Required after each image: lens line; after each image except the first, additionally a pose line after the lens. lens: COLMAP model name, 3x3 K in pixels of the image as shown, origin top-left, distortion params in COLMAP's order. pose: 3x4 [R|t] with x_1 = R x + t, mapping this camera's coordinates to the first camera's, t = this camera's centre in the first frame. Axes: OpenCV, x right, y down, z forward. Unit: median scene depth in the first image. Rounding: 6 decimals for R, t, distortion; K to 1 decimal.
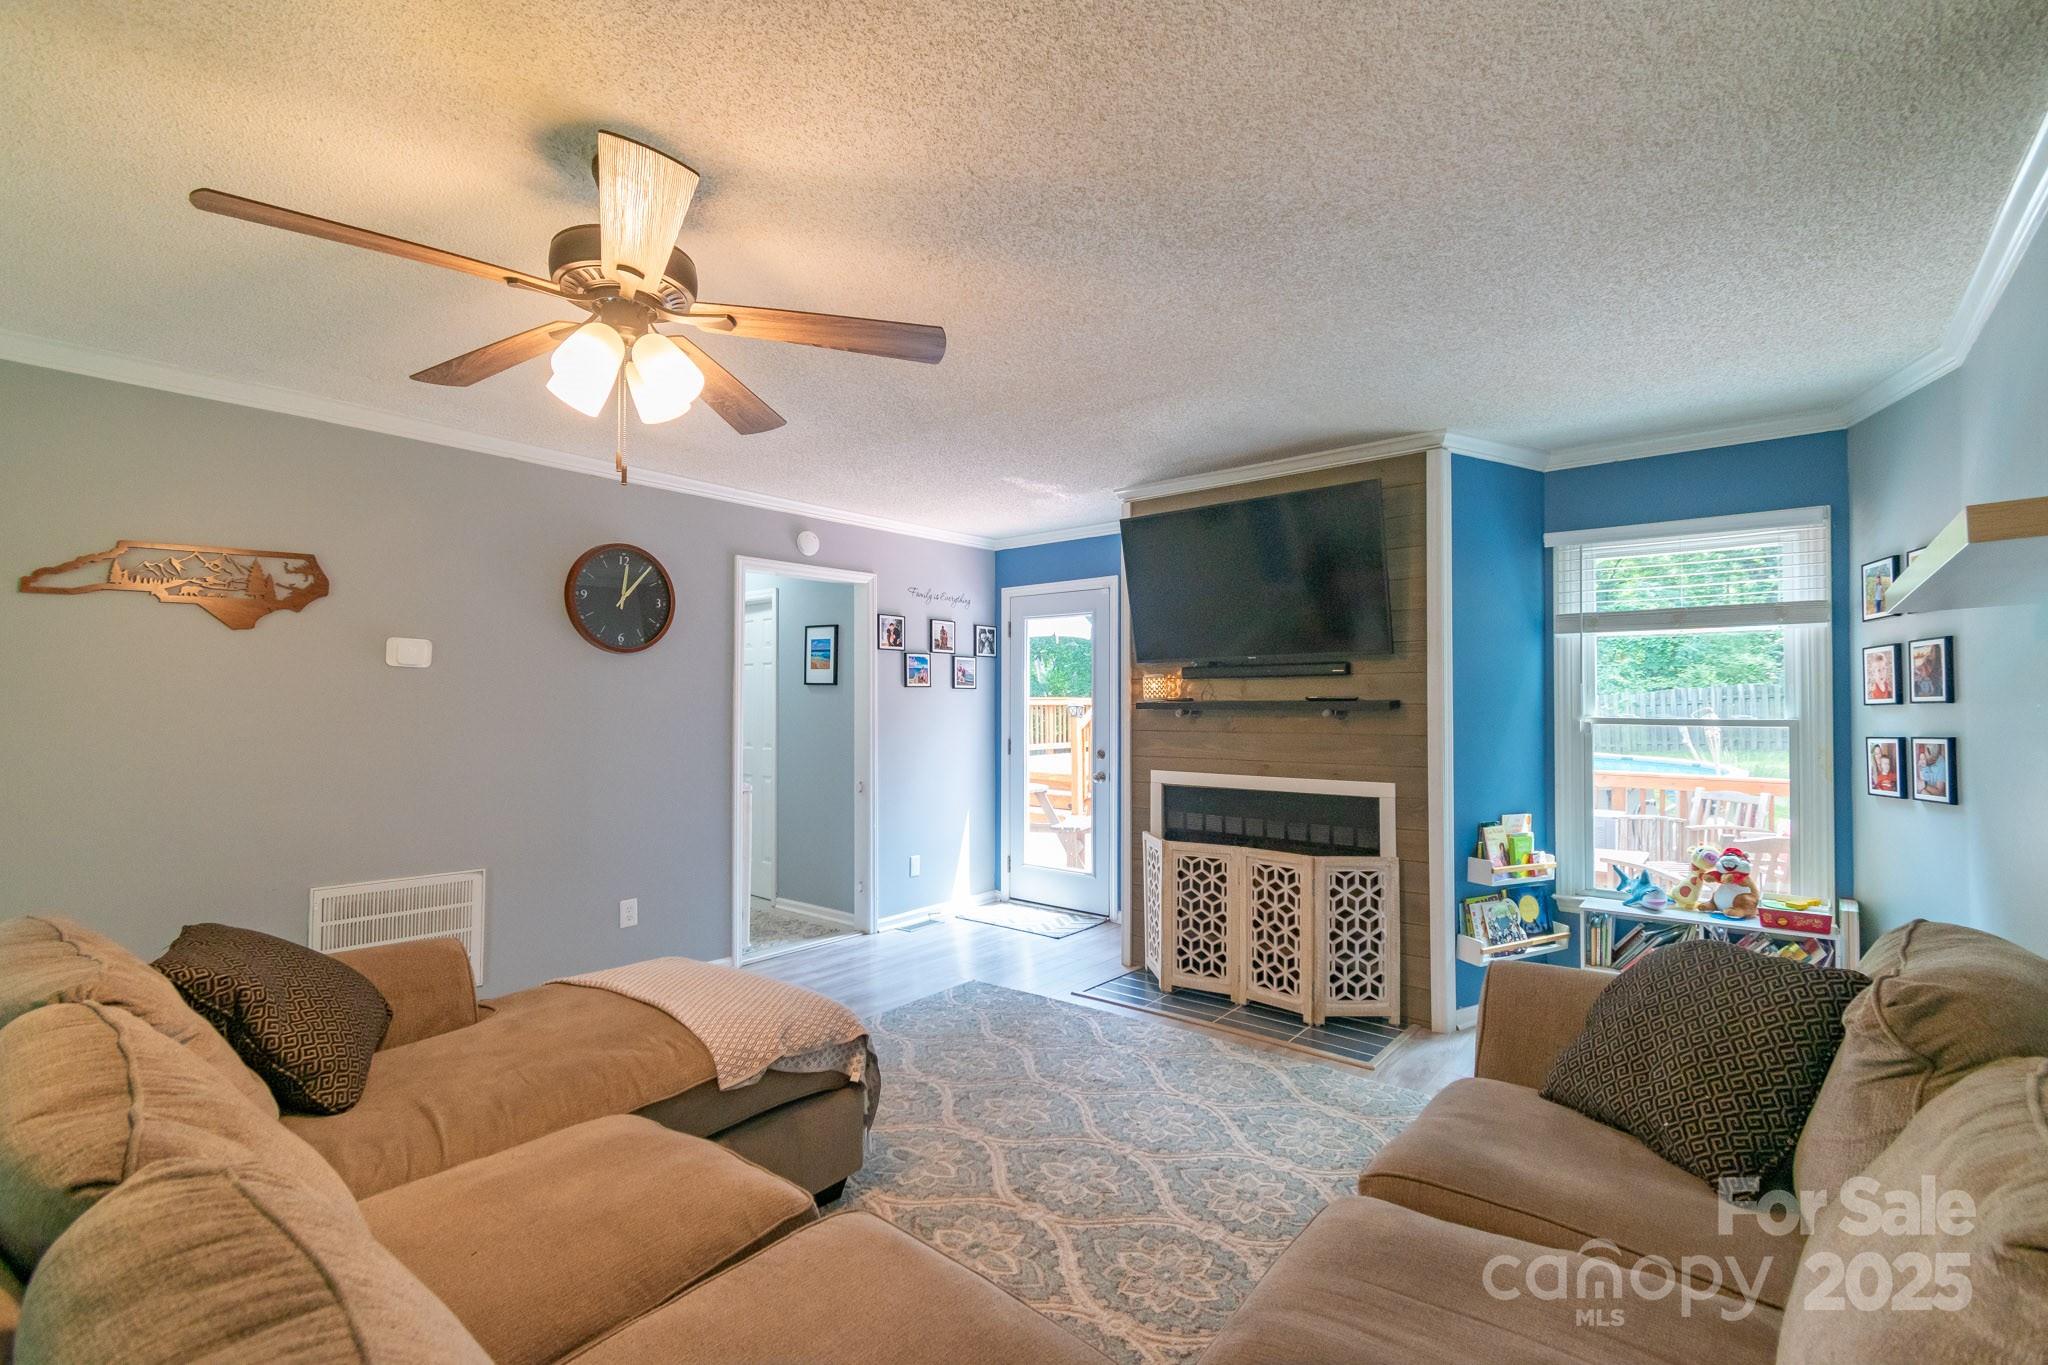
lens RADIAL K [[910.0, 0, 1016.8], [0, 910.0, 682.7], [0, 0, 1]] dist [0.001402, 0.000092]
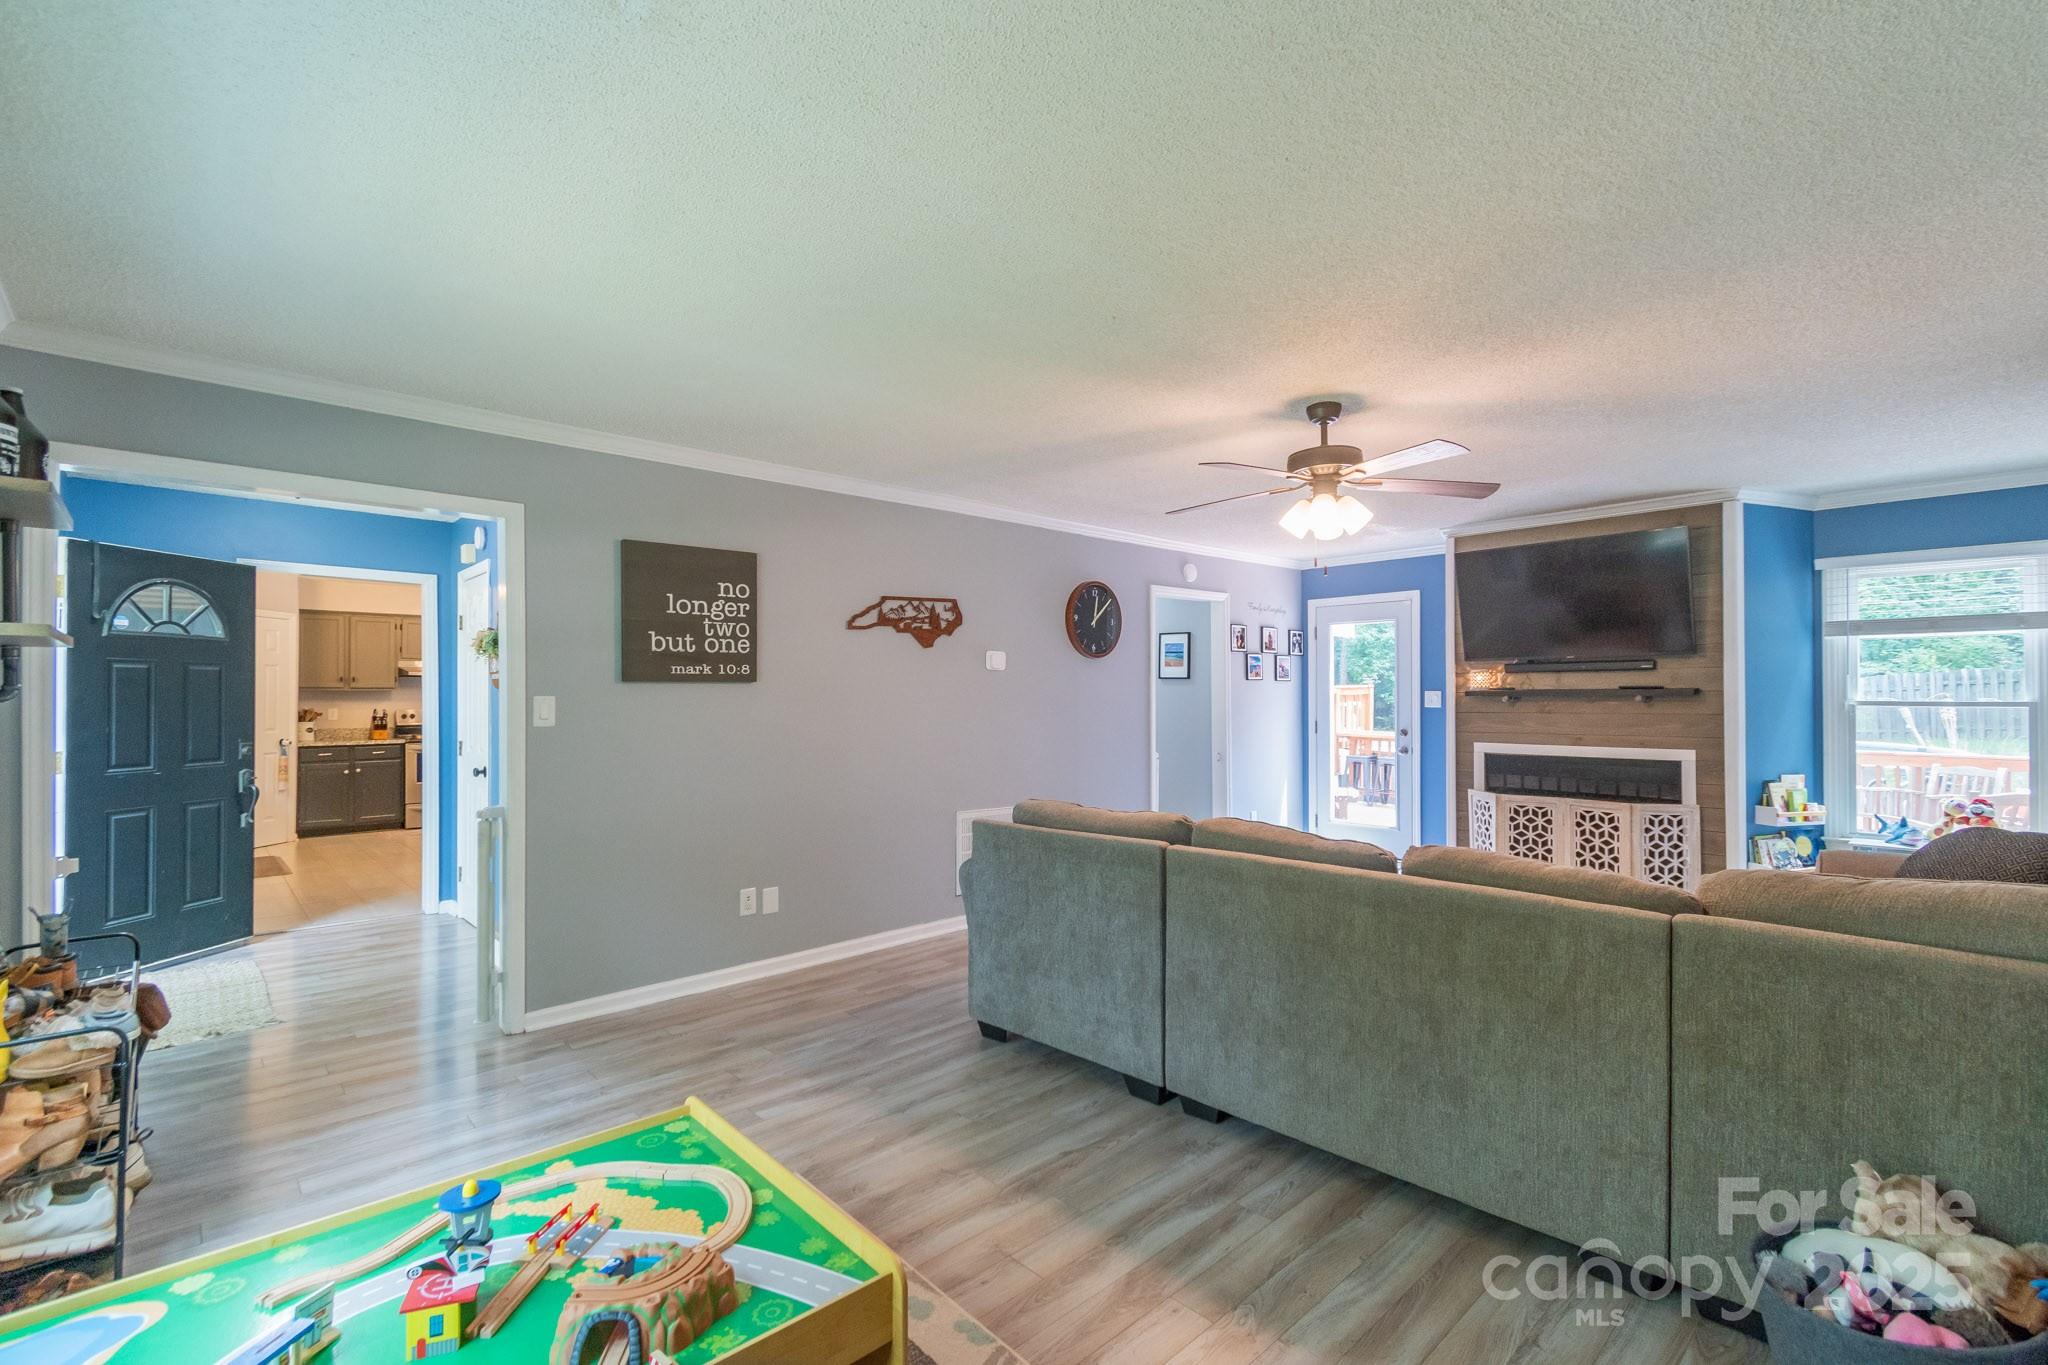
lens RADIAL K [[901.2, 0, 1021.3], [0, 901.2, 684.2], [0, 0, 1]] dist [-0.000598, -0.000971]
pose [[0.990870, -0.005816, -0.134692, -0.367279], [0.007497, 0.999900, 0.011977, -0.009695], [0.134609, -0.012877, 0.990815, -0.422940]]
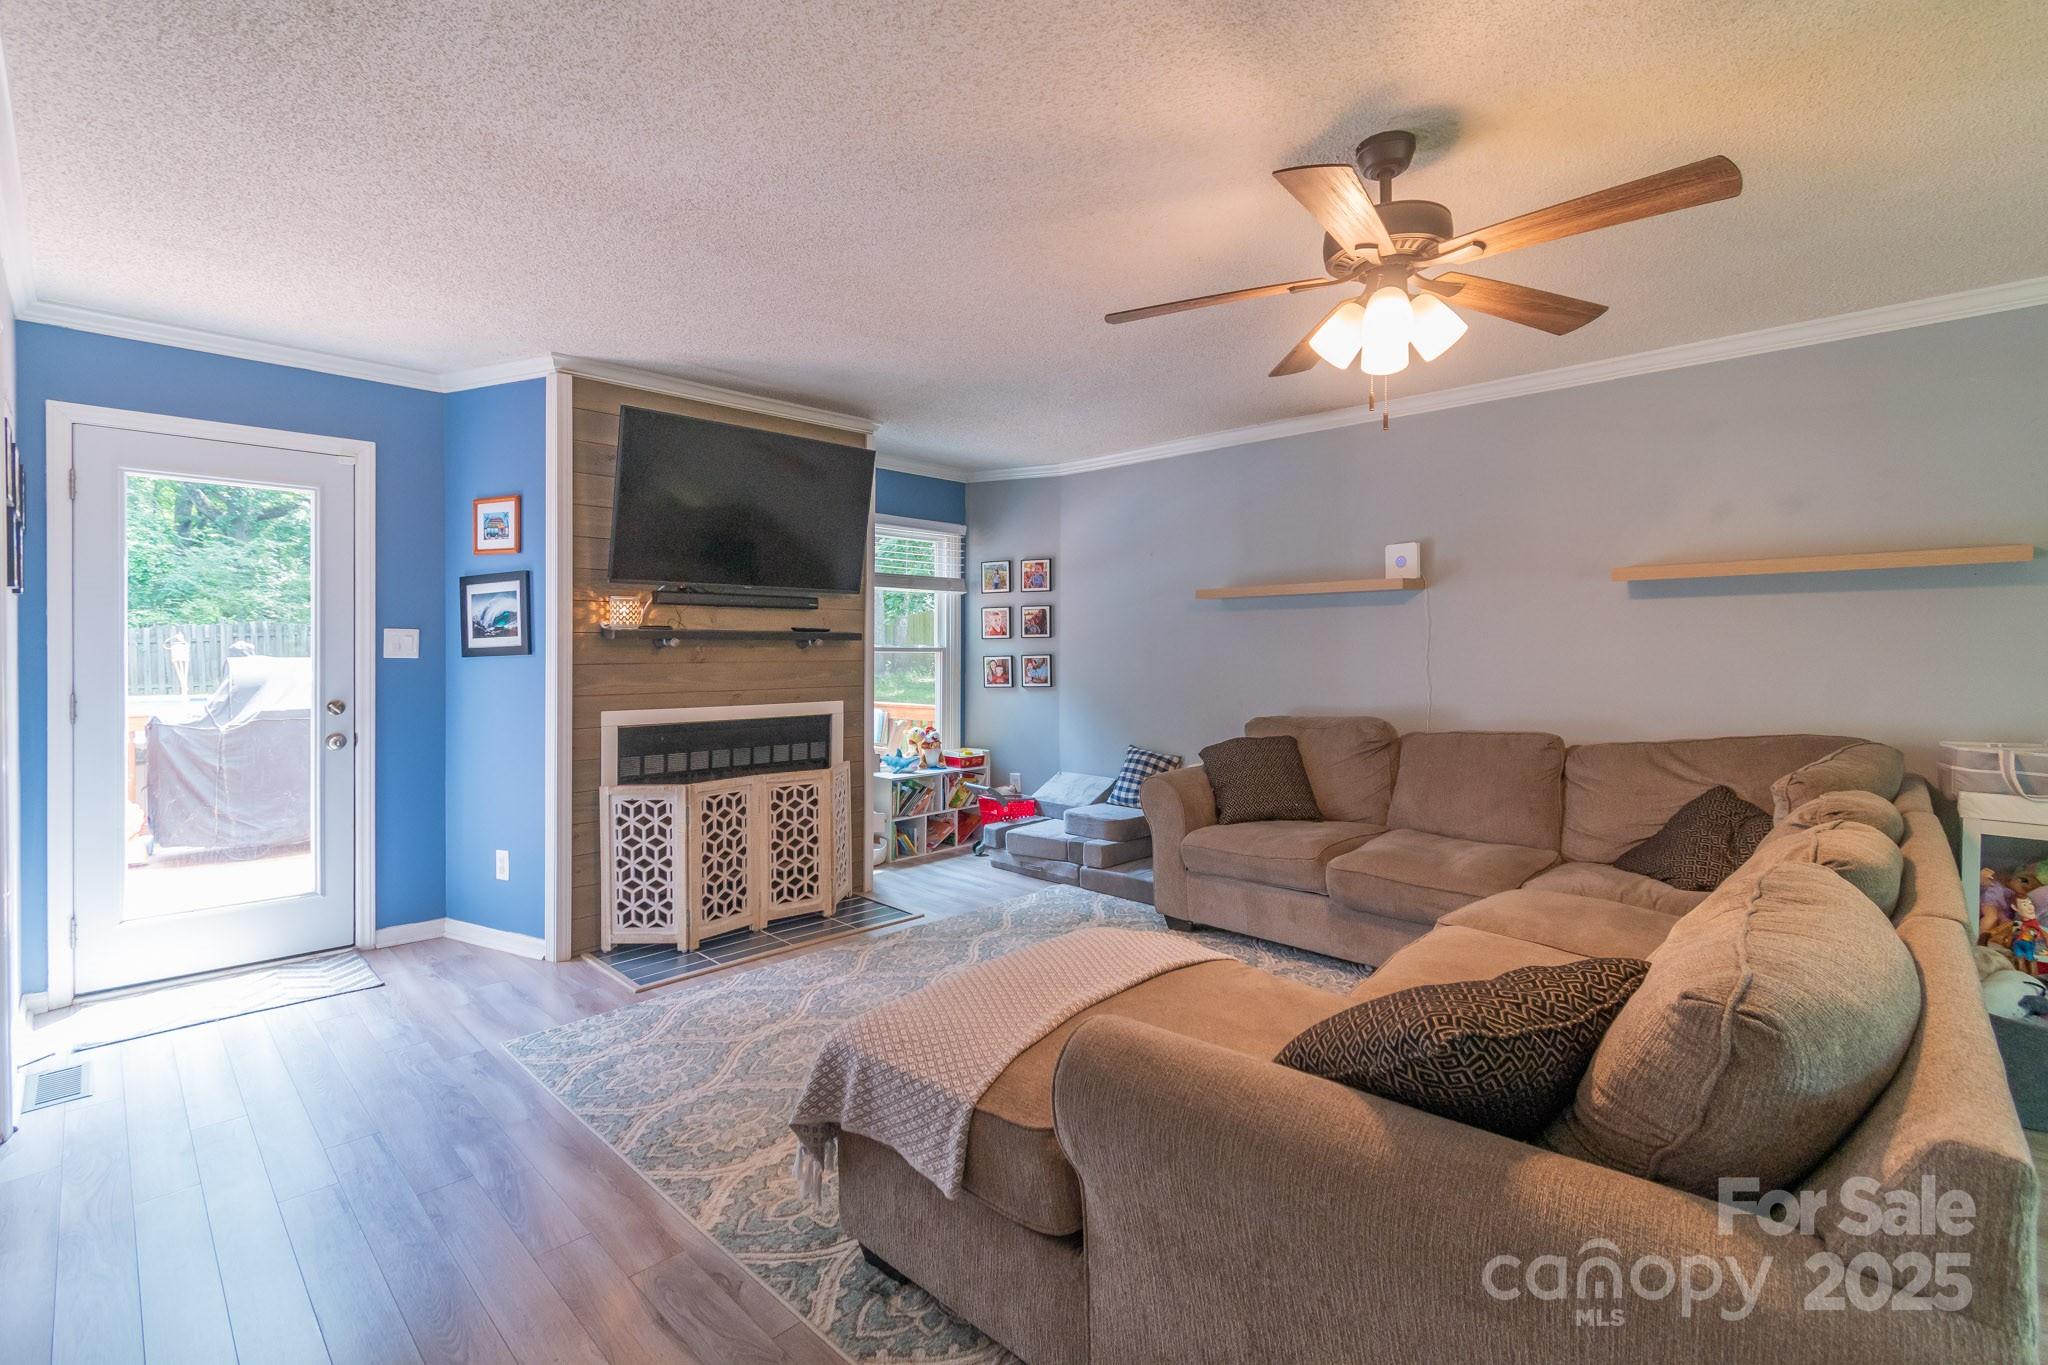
lens RADIAL K [[926.7, 0, 995.9], [0, 926.7, 648.9], [0, 0, 1]] dist [0.000183, 0.000033]
pose [[0.098922, -0.001853, 0.995093, -0.744372], [-0.027191, 0.999620, 0.004564, 0.028767], [-0.994724, -0.027509, 0.098834, 0.636576]]
